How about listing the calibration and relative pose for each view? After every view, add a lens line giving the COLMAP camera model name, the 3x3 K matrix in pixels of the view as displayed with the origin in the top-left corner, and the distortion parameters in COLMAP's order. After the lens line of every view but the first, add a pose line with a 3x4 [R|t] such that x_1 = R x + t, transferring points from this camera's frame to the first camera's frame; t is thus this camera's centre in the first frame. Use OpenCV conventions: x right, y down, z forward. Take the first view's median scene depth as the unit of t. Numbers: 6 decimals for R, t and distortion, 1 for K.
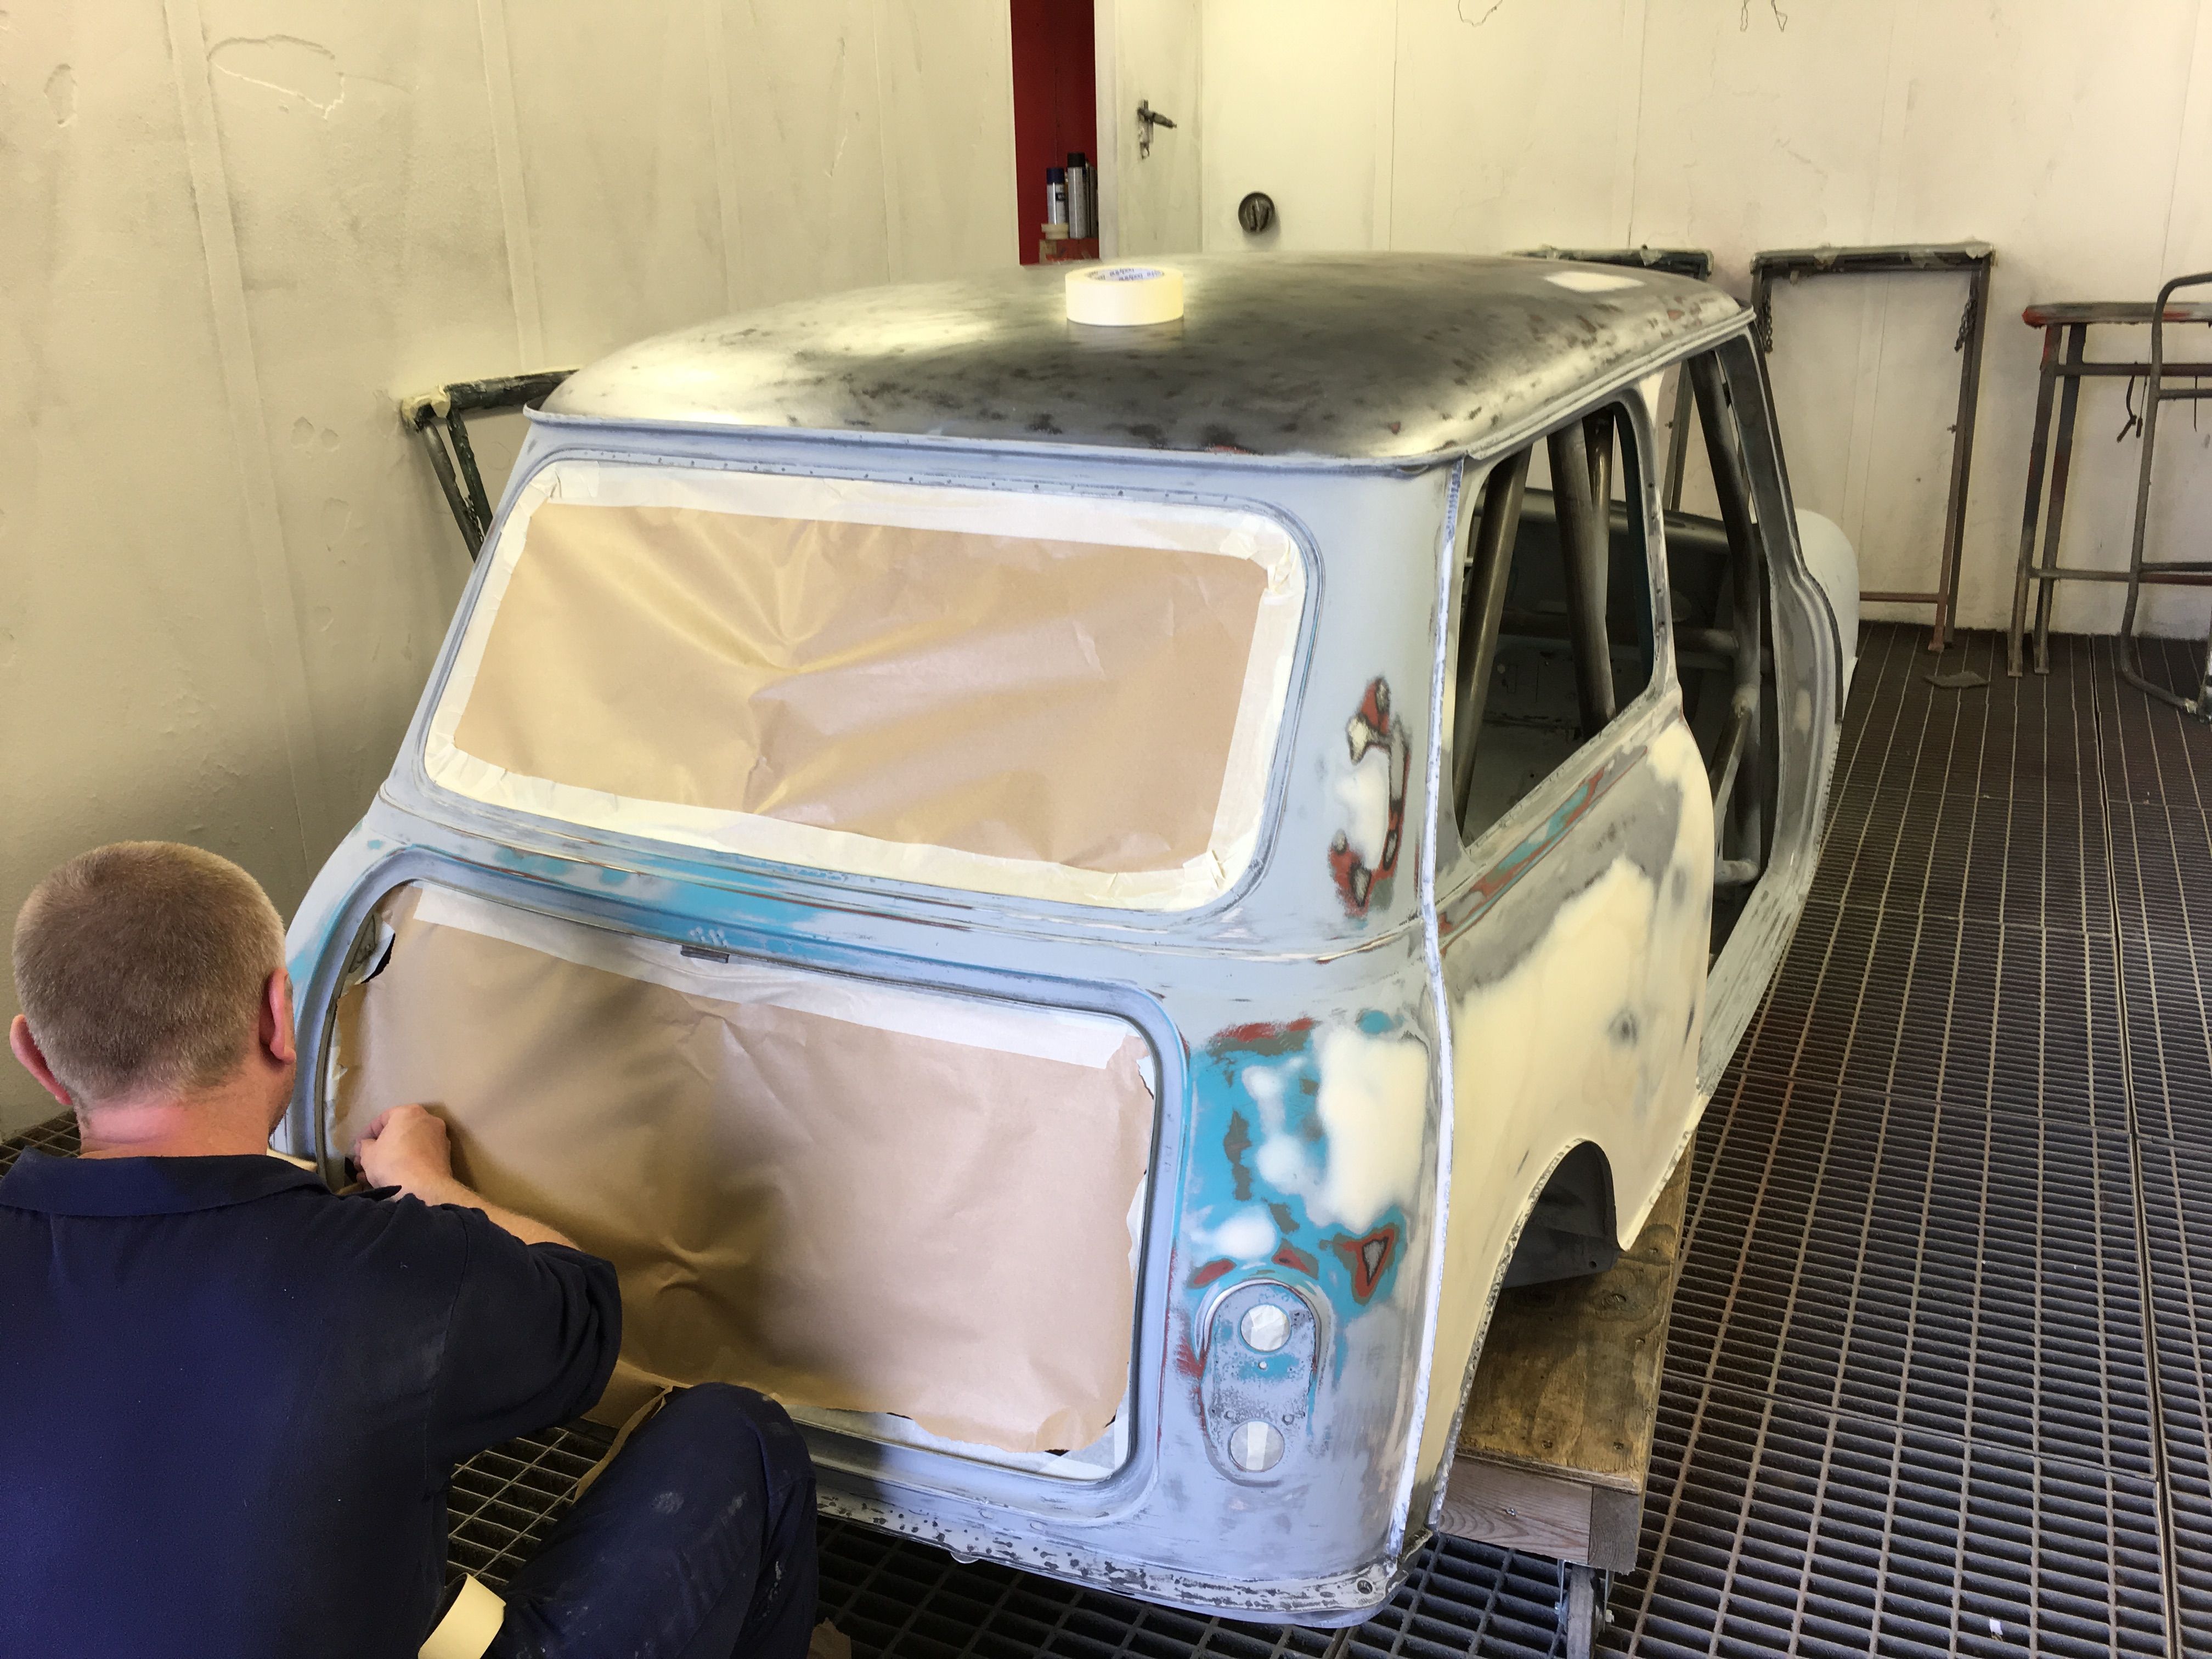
lens RADIAL K [[1911.1, 0, 1105.4], [0, 1911.1, 829.8], [0, 0, 1]] dist [0.073183, -0.126323]
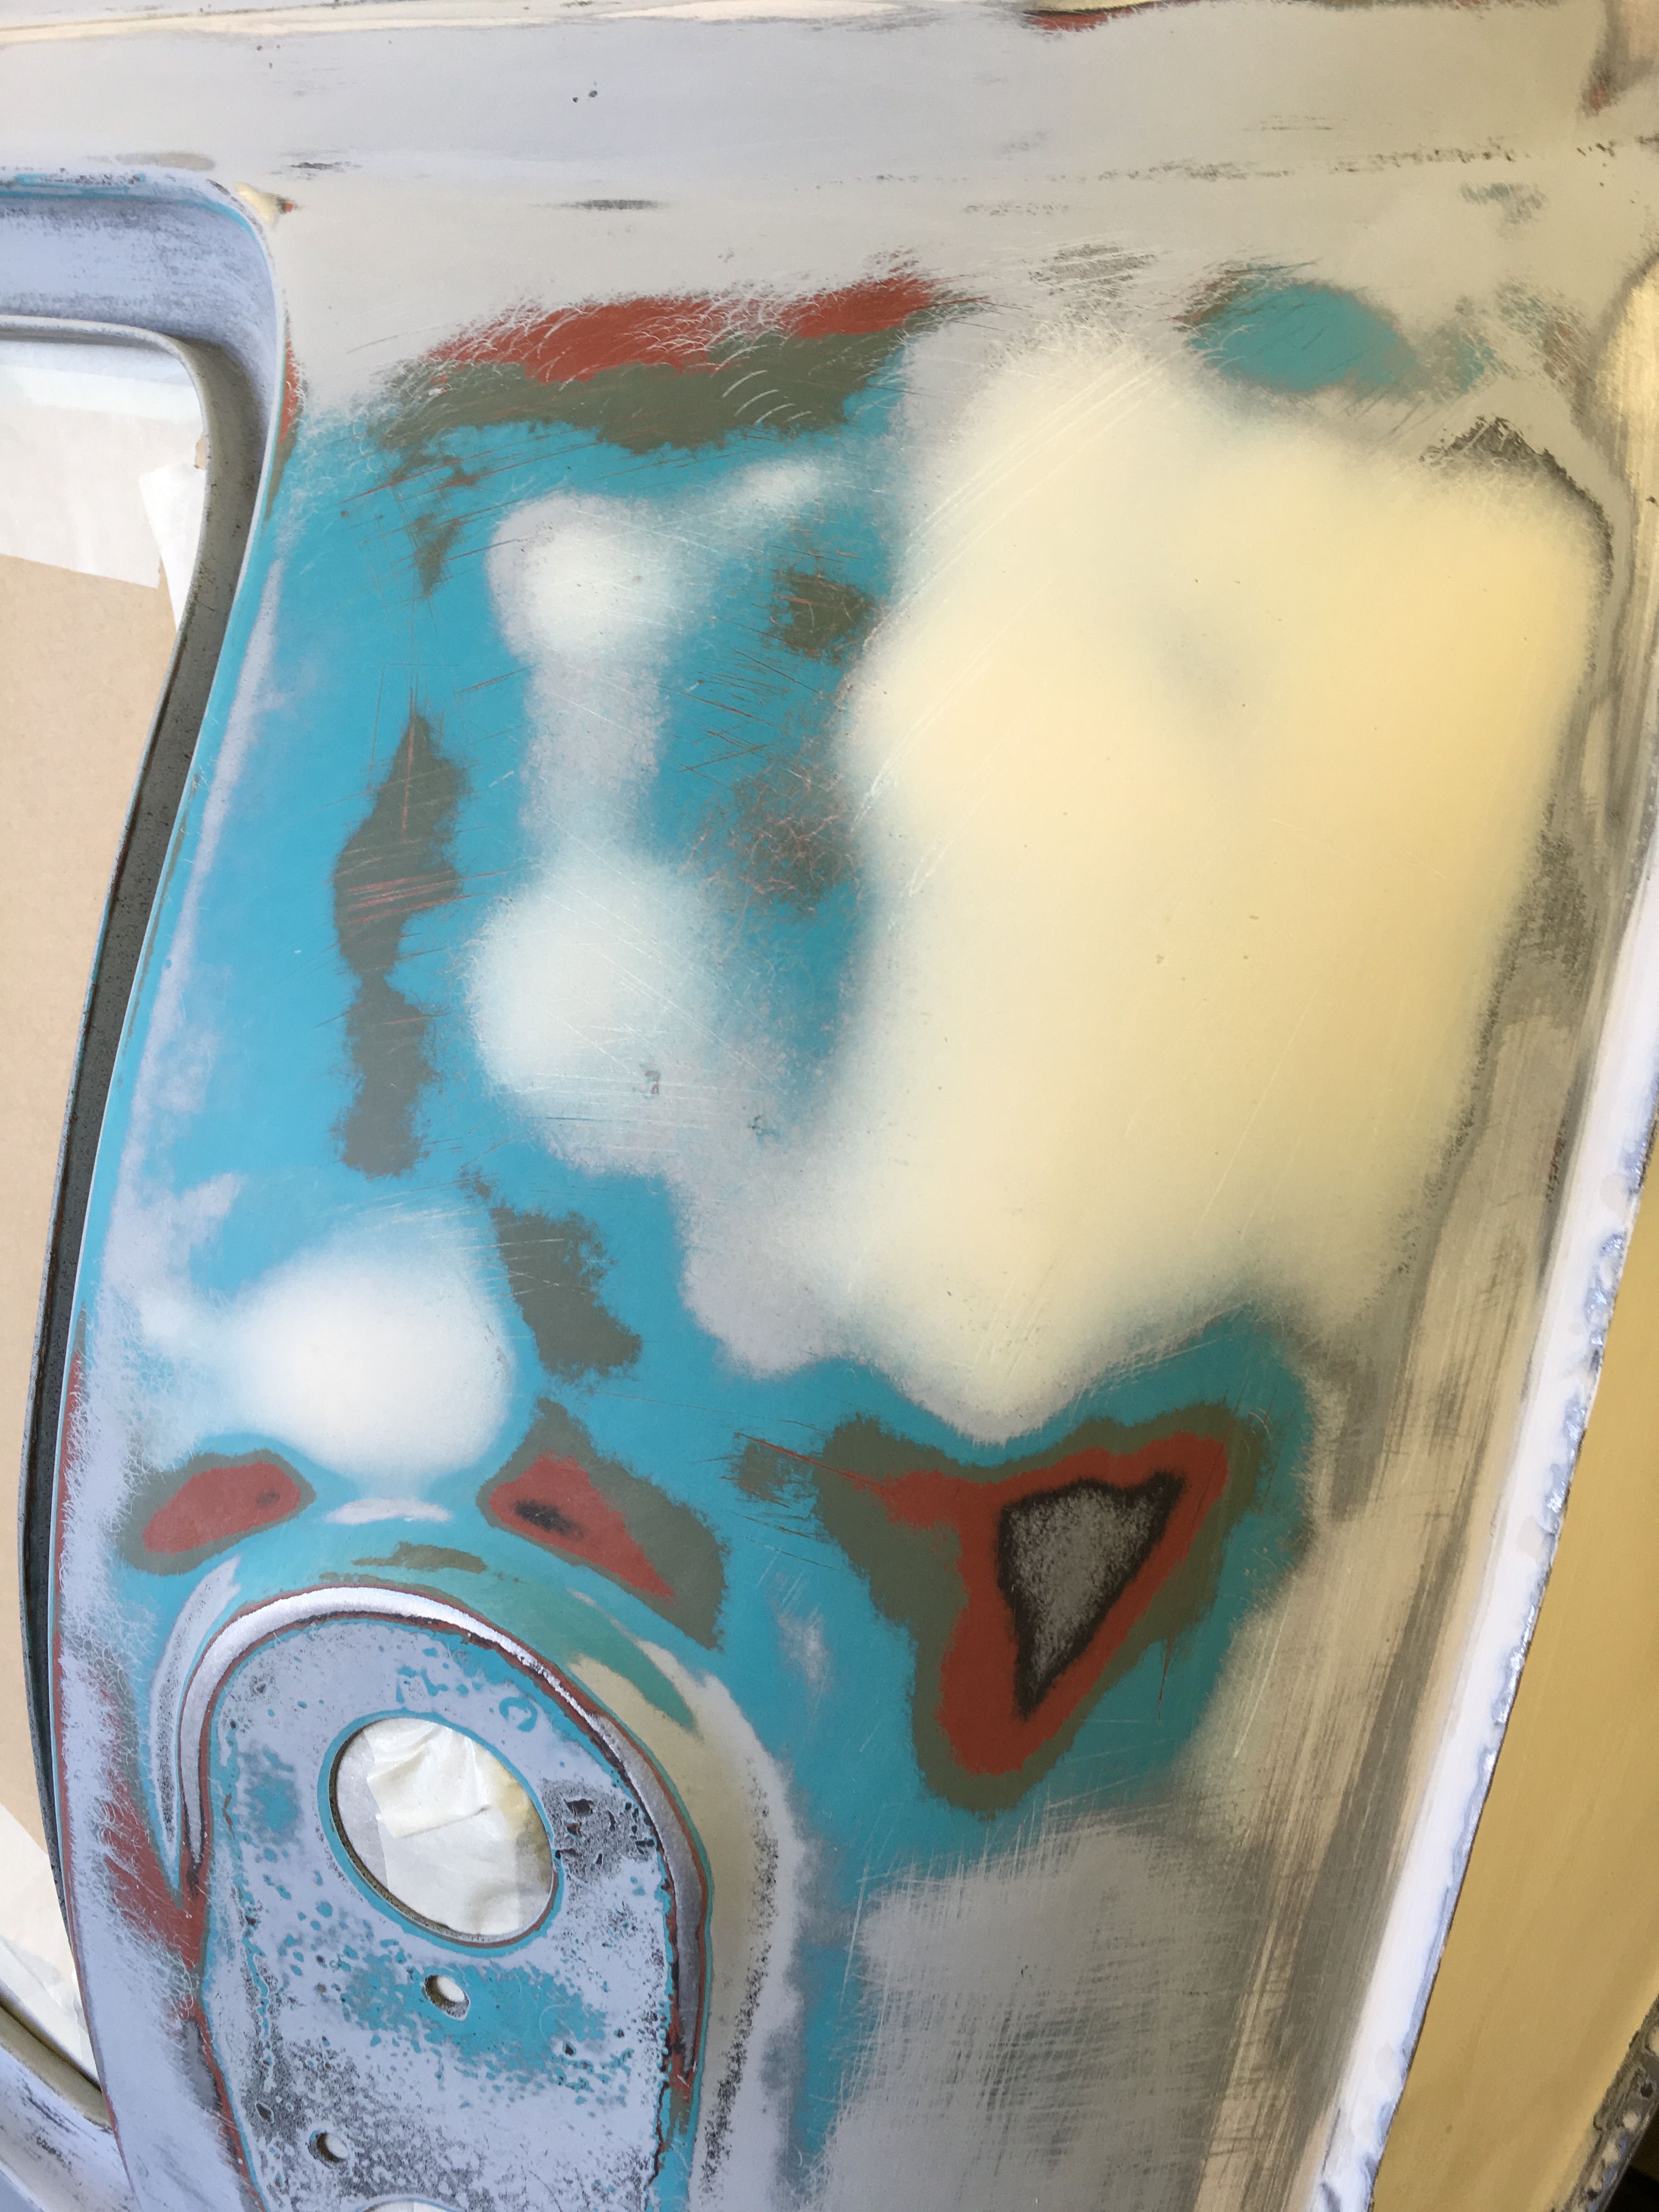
lens RADIAL K [[1911.1, 0, 830.5], [0, 1911.1, 1108.3], [0, 0, 1]] dist [0.073183, -0.126323]
pose [[0.938802, 0.115716, -0.324438, 0.173740], [-0.070492, 0.986492, 0.147869, 0.155261], [0.337166, -0.115949, 0.934278, 0.835281]]
